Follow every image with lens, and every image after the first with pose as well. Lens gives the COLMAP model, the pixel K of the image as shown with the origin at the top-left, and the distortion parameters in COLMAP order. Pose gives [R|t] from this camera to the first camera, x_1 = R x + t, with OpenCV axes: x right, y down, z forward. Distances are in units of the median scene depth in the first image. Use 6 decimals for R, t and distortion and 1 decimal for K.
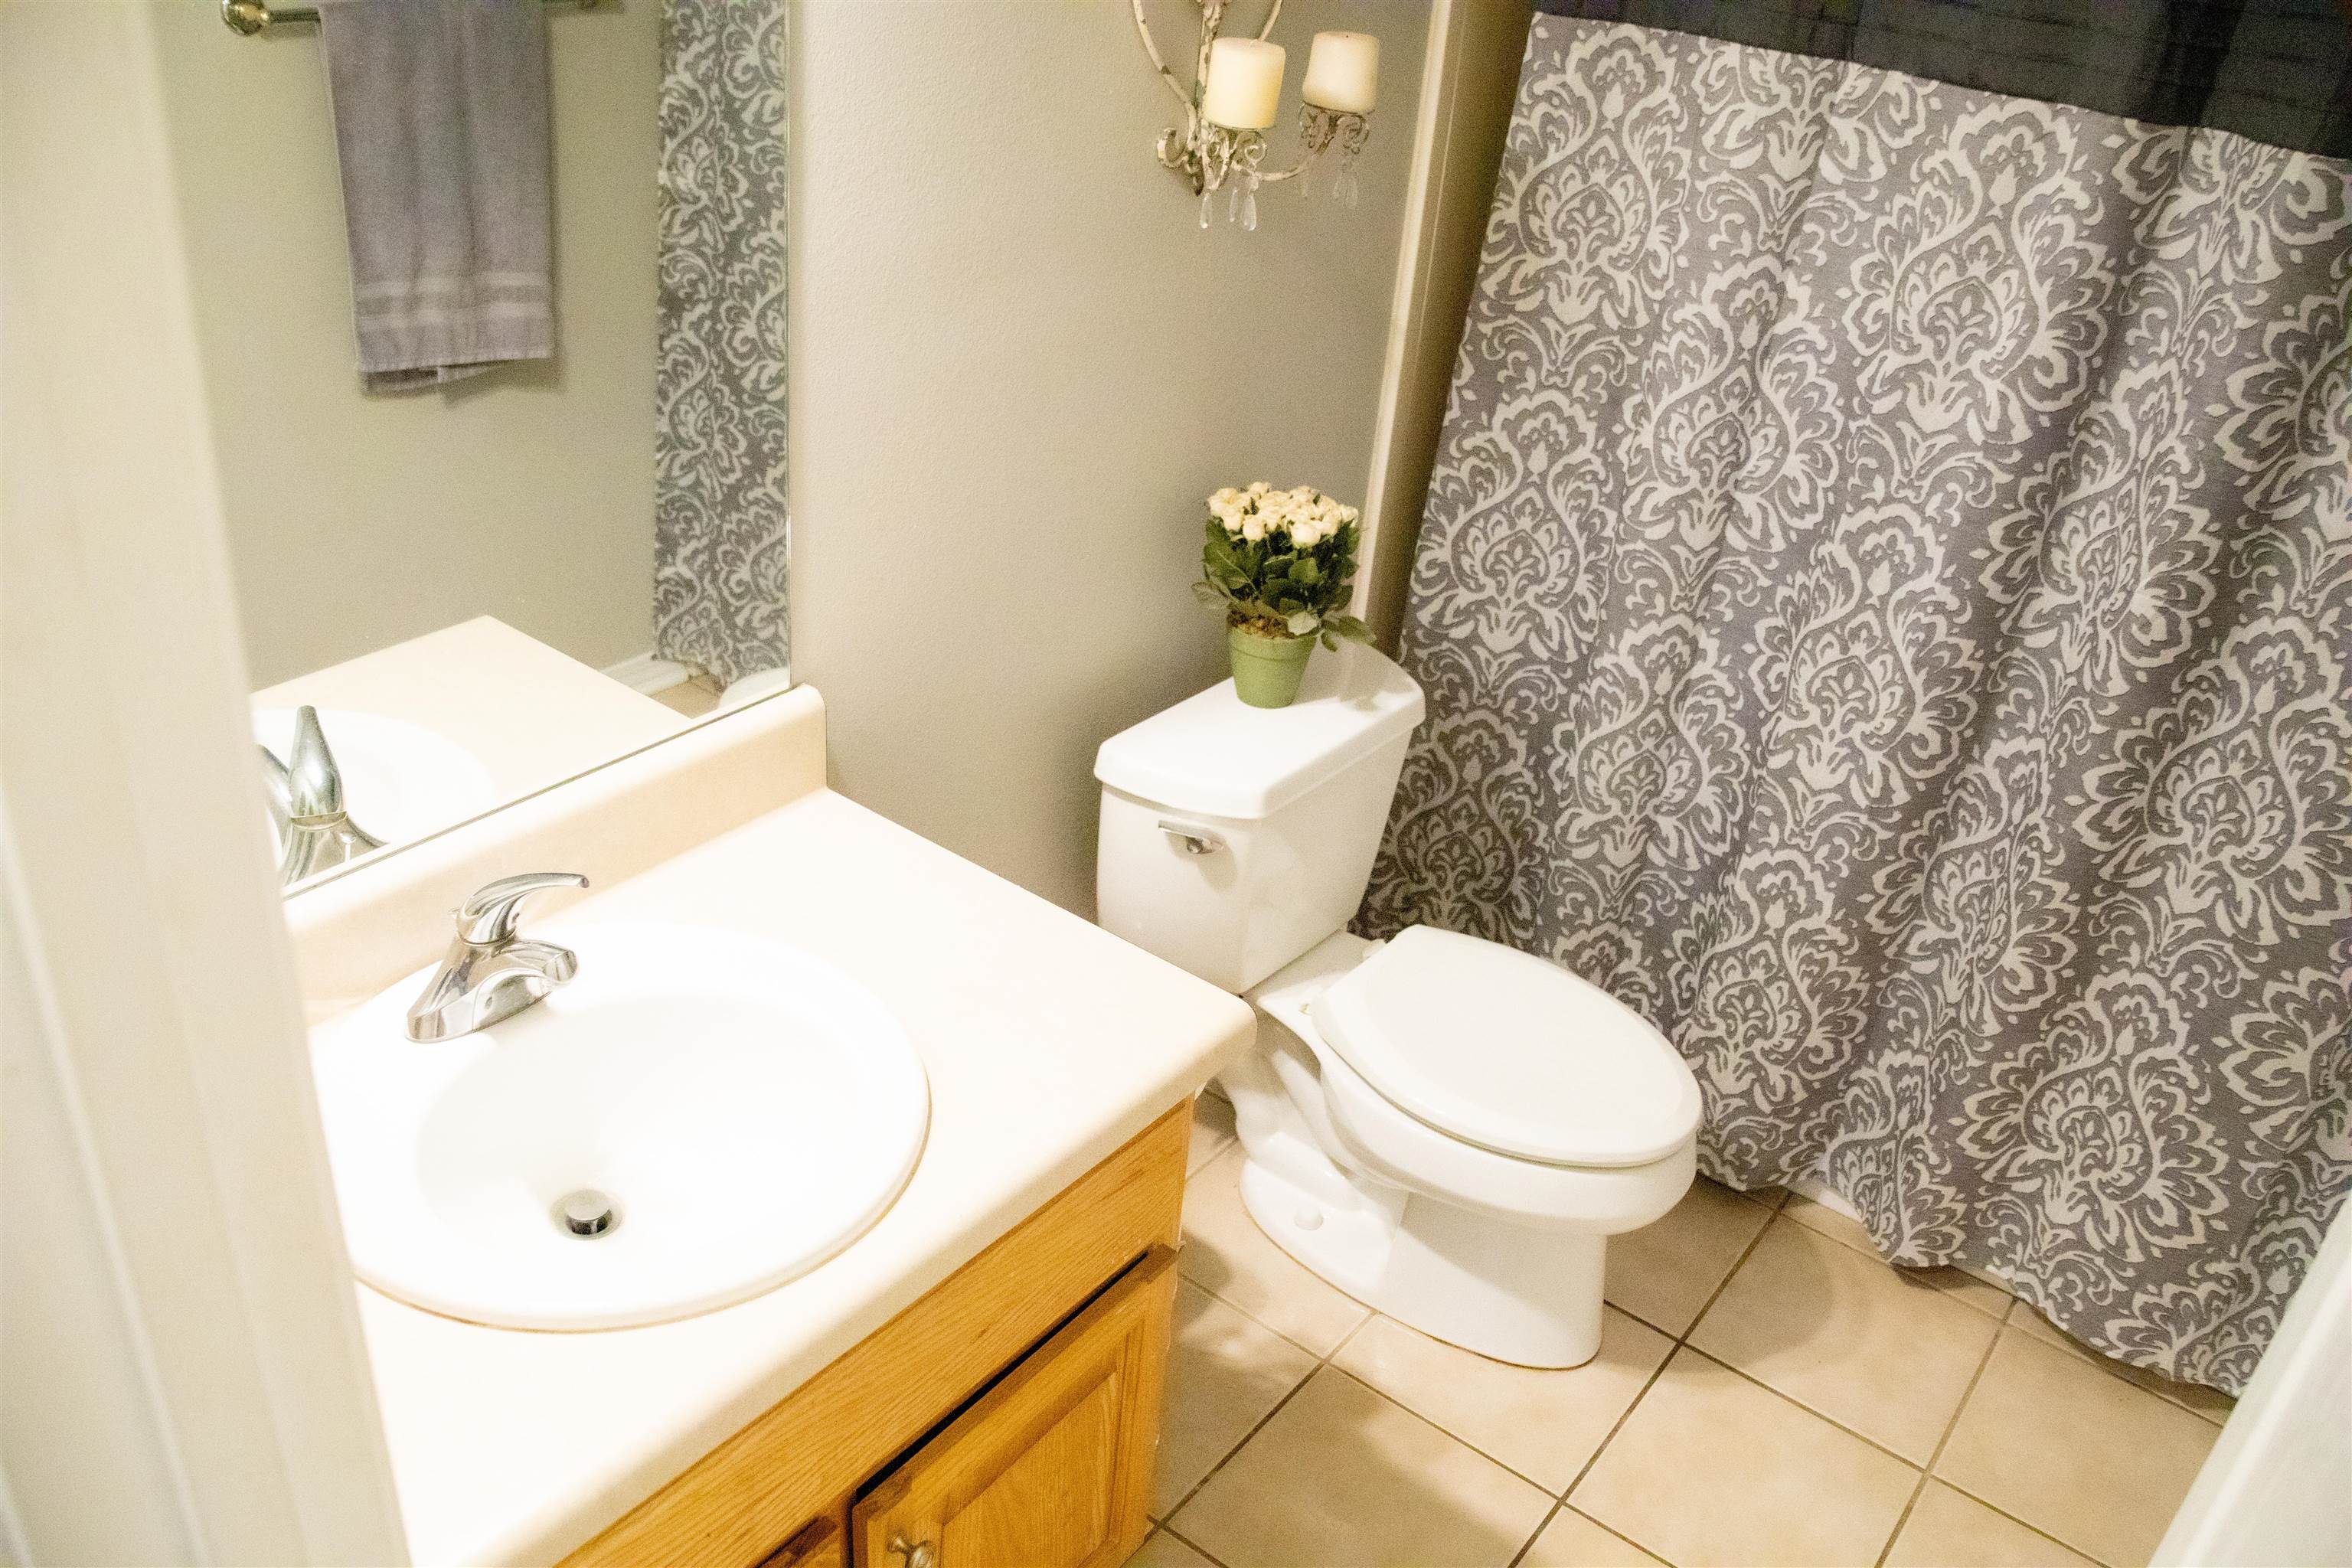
lens RADIAL K [[1882.2, 0, 1174.4], [0, 1882.2, 784.7], [0, 0, 1]] dist [-0.150466, 0.100340]
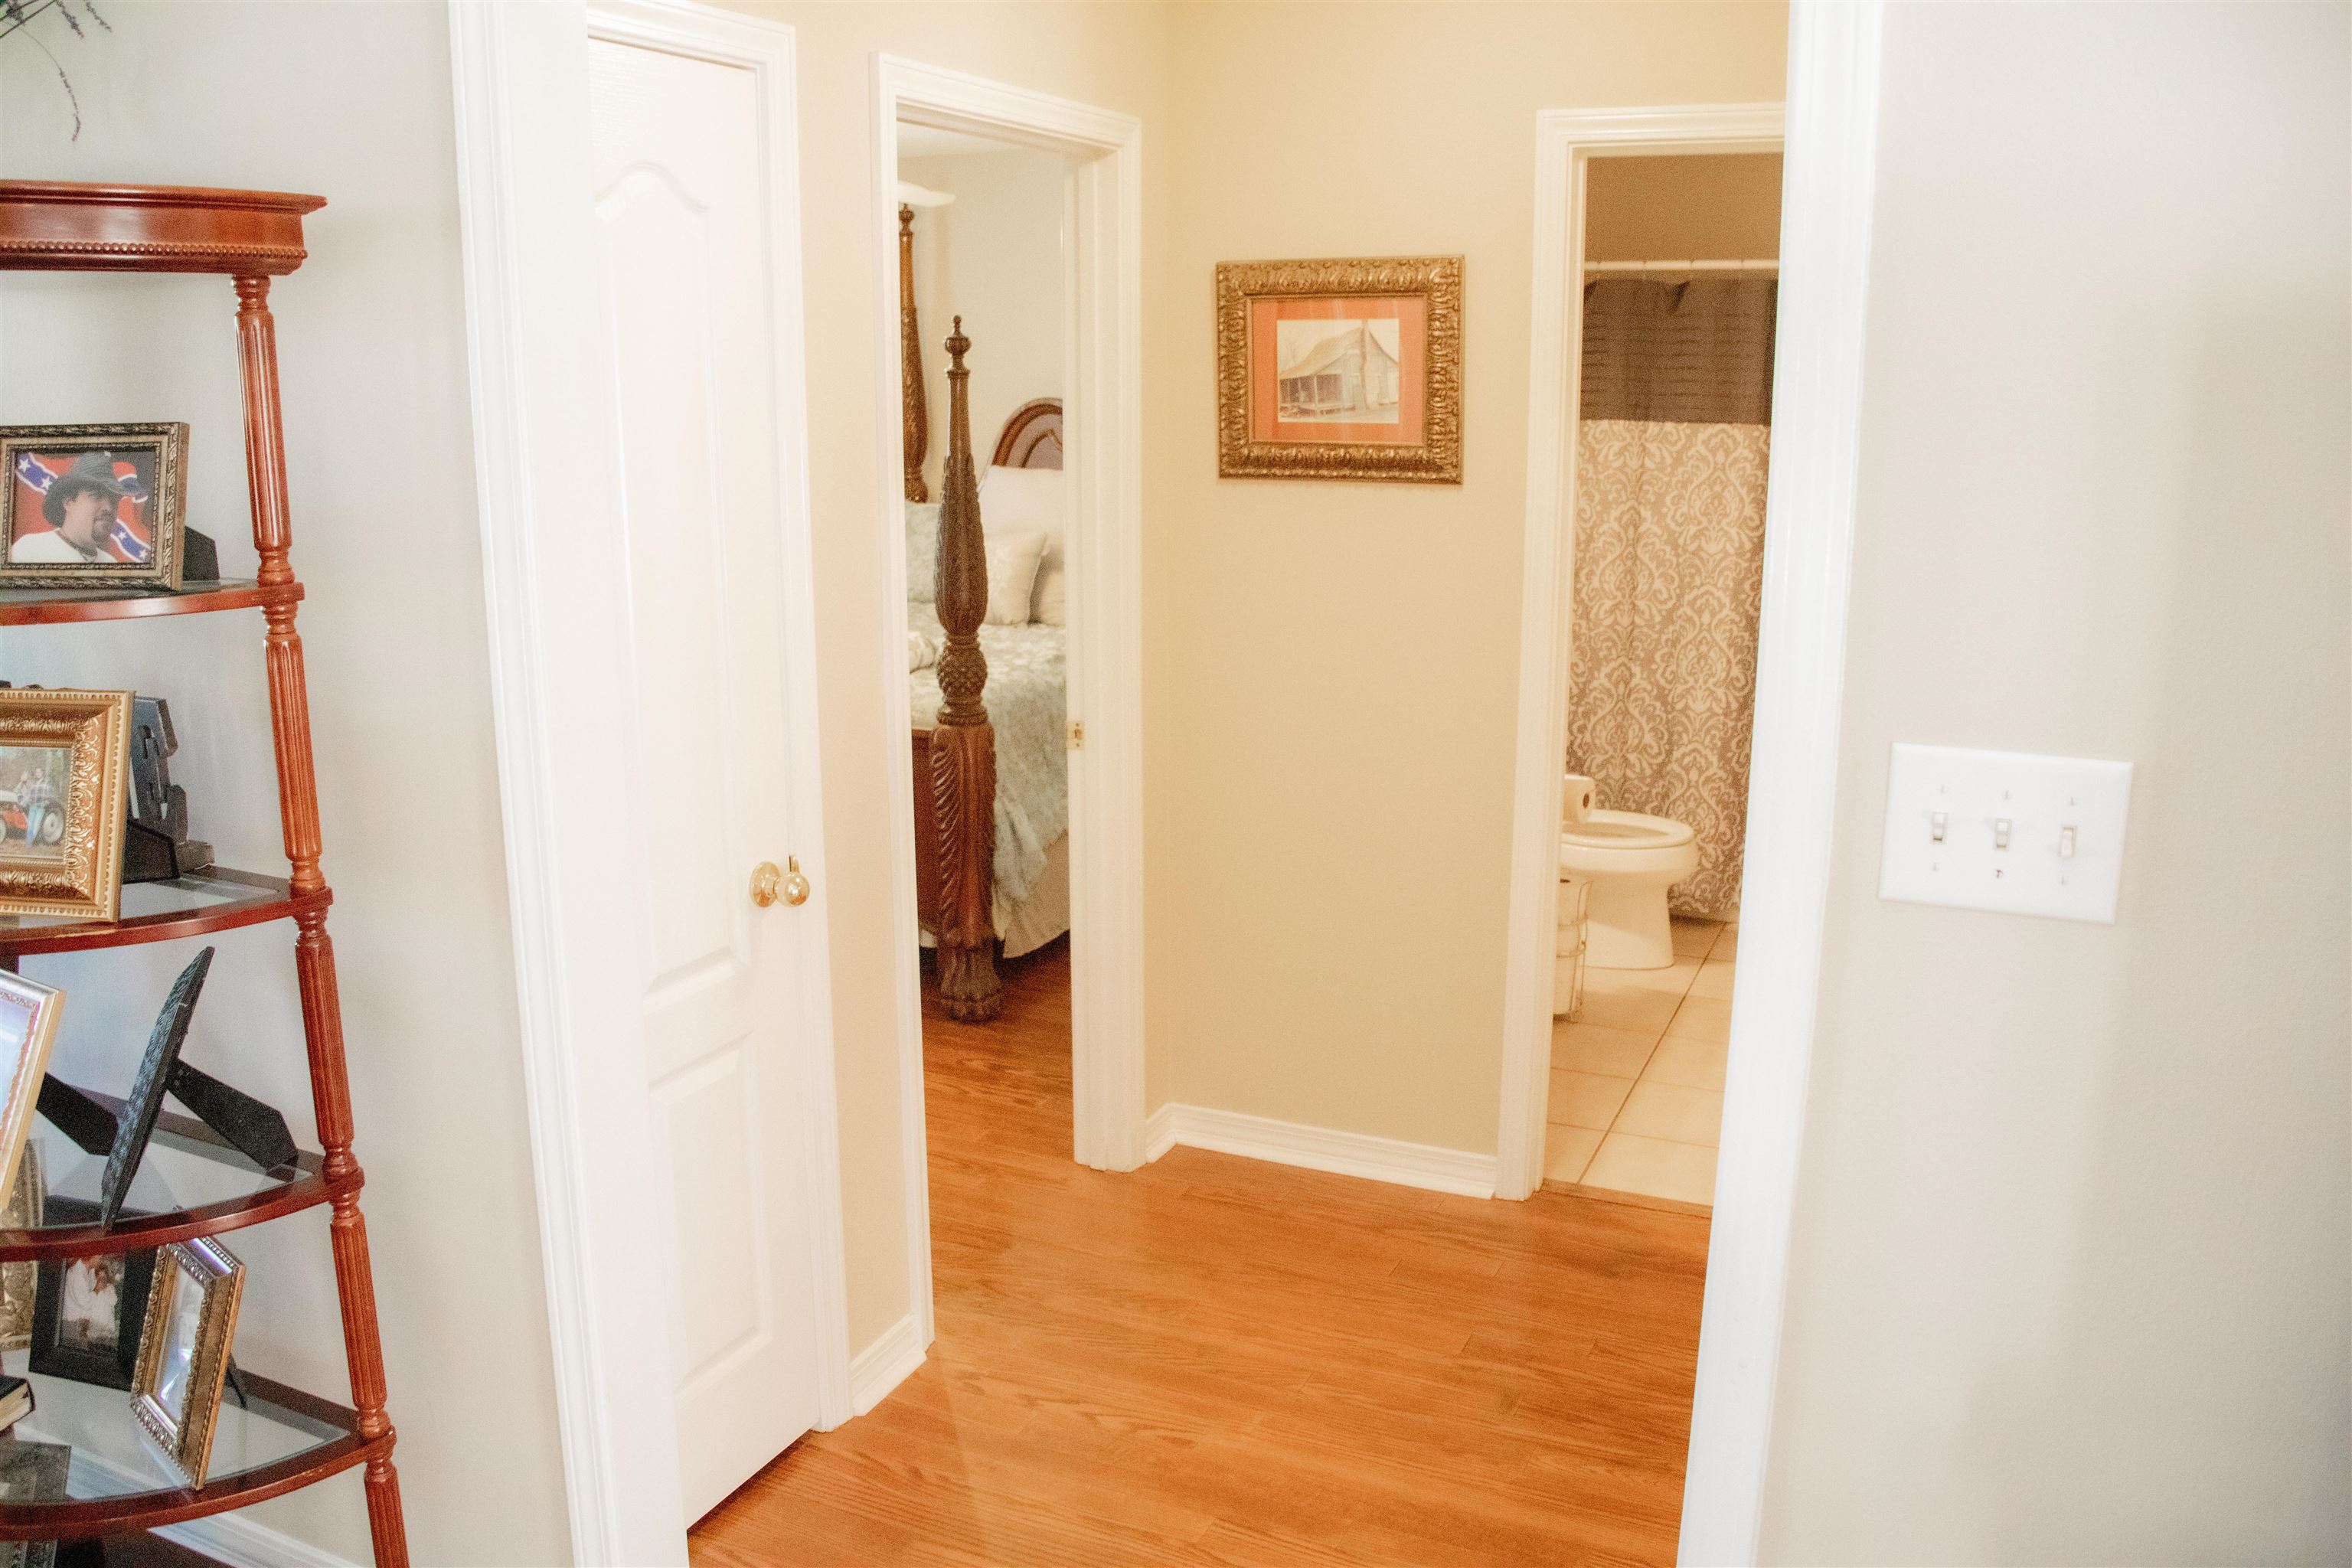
lens RADIAL K [[1882.2, 0, 1173.6], [0, 1882.2, 783.7], [0, 0, 1]] dist [-0.150466, 0.100340]
pose [[0.970597, -0.130757, 0.202098, -0.822472], [0.181066, 0.949823, -0.255052, 0.594028], [-0.158608, 0.284146, 0.945571, -1.146565]]
